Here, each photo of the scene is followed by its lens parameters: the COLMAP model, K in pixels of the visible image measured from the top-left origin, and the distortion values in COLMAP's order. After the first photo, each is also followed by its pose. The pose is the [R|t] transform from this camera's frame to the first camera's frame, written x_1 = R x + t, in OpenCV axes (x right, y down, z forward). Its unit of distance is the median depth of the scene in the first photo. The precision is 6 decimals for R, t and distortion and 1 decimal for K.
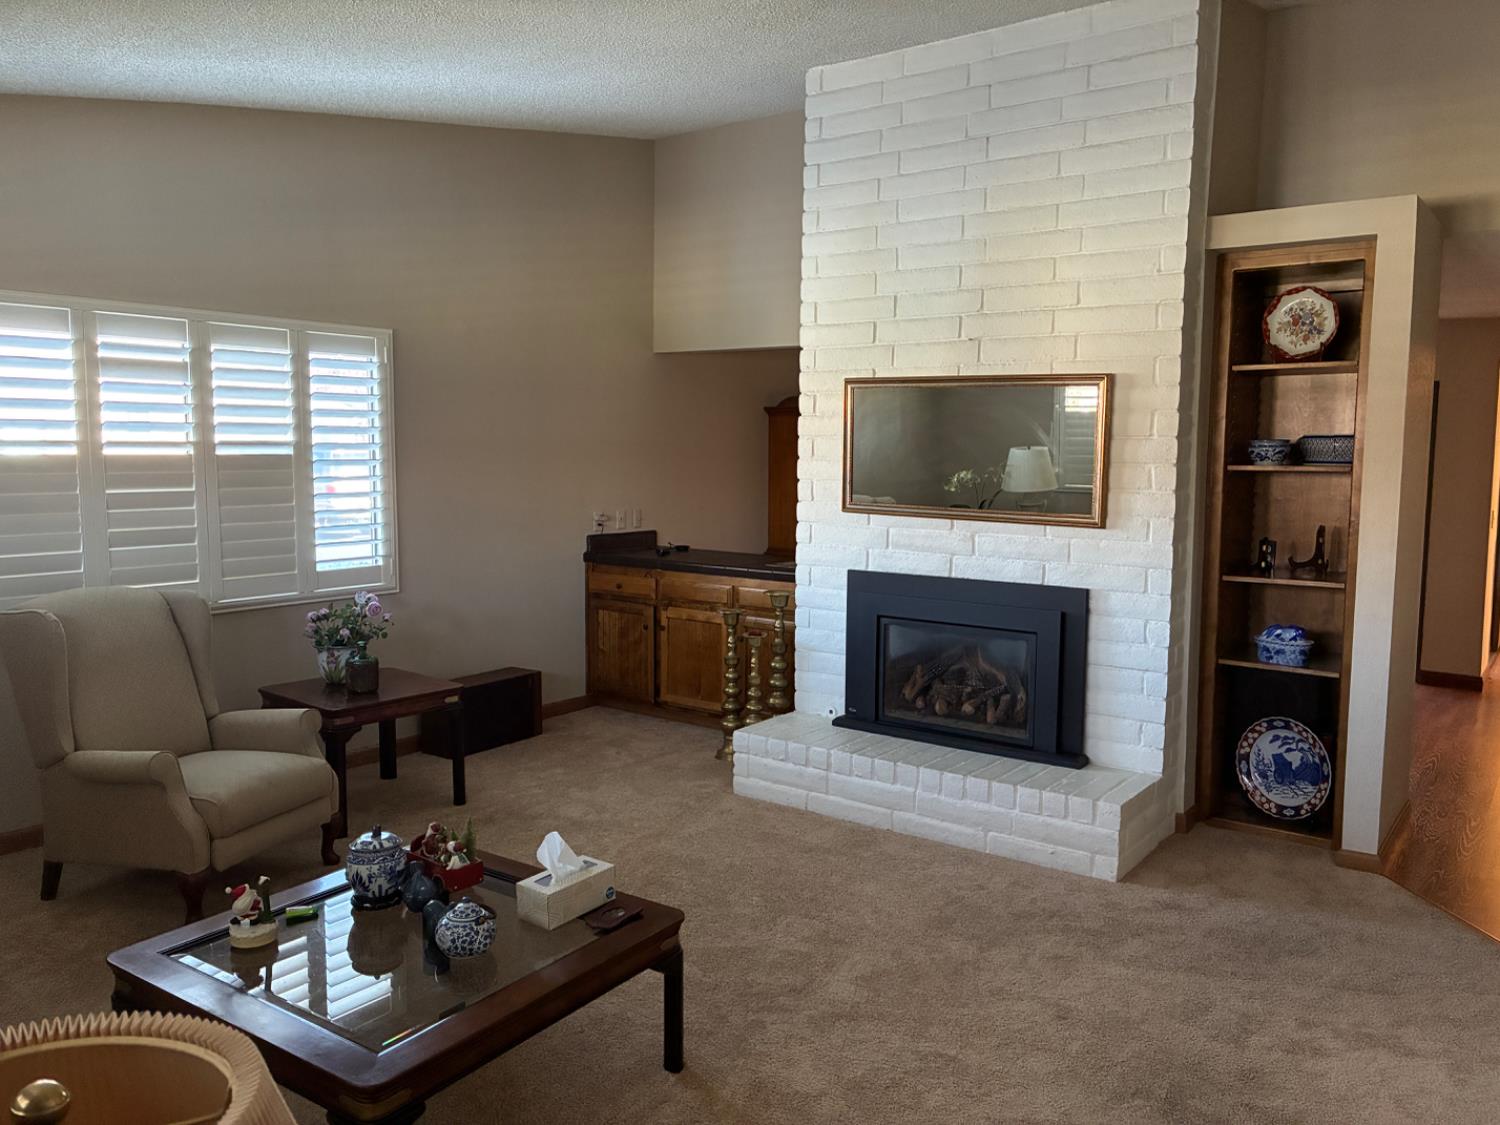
lens RADIAL K [[1133.3, 0, 749.5], [0, 1133.3, 554.1], [0, 0, 1]] dist [0.036415, -0.031412]
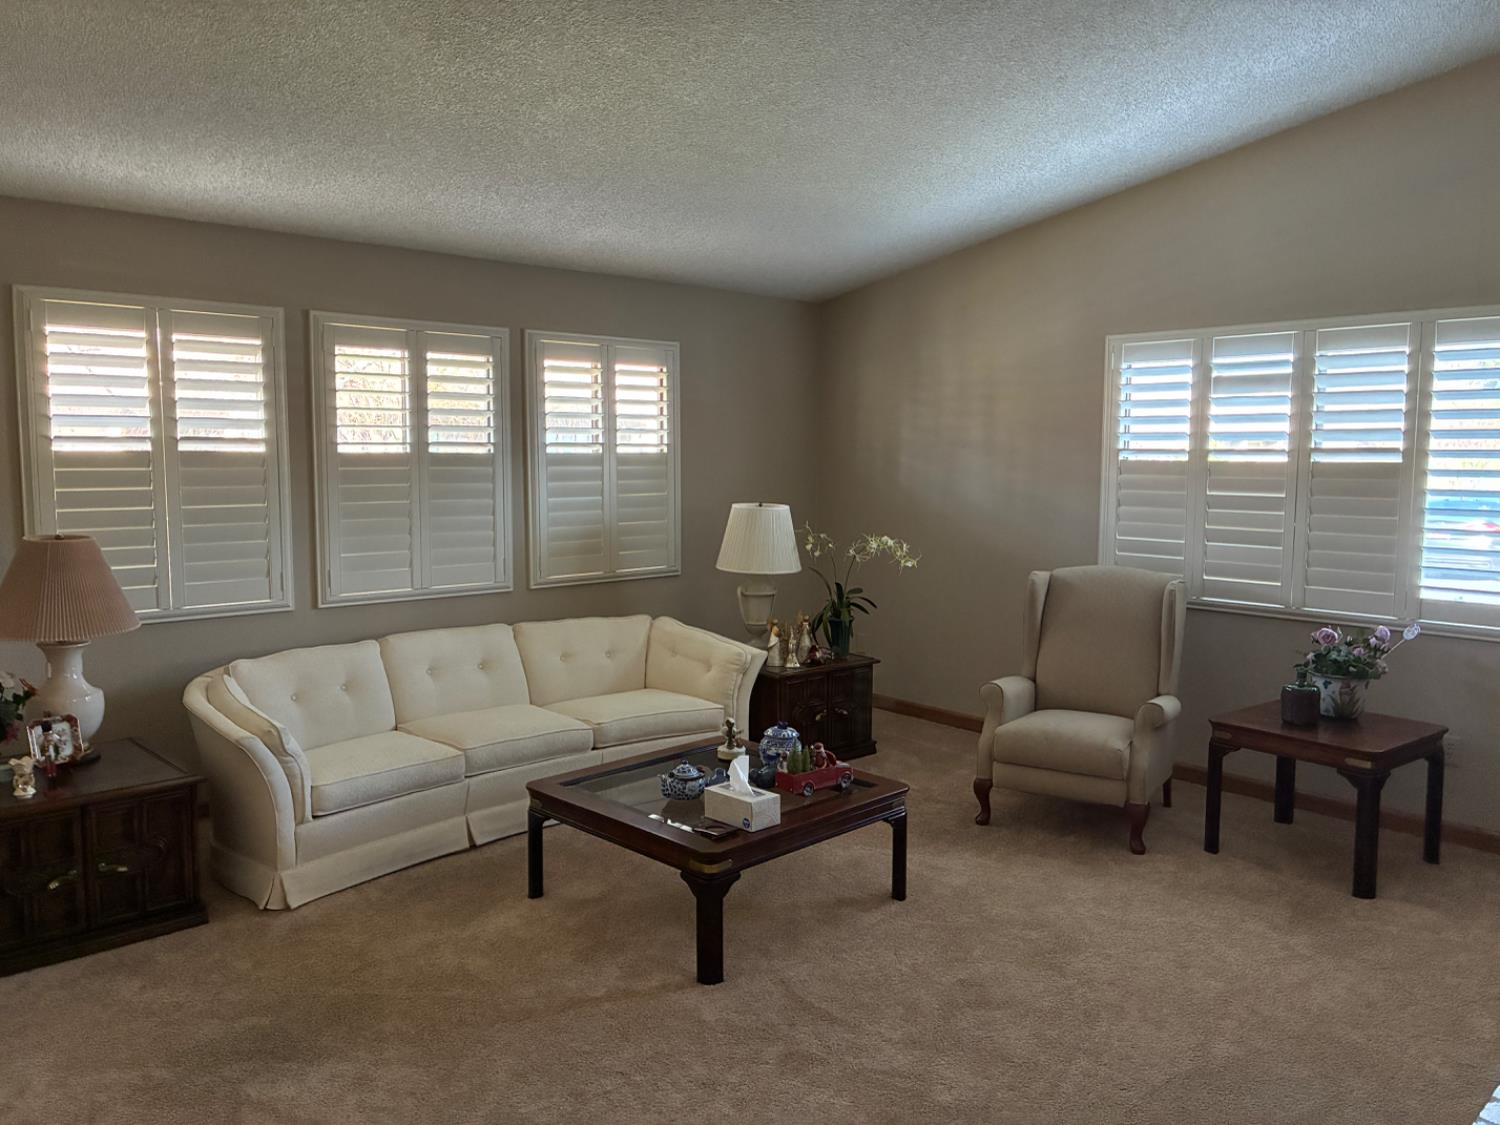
lens RADIAL K [[1133.3, 0, 749.5], [0, 1133.3, 554.1], [0, 0, 1]] dist [0.036415, -0.031412]
pose [[-0.232839, 0.076361, -0.969513, 0.671304], [-0.103540, 0.989300, 0.102786, -0.064602], [0.966988, 0.124316, -0.222441, 0.819582]]
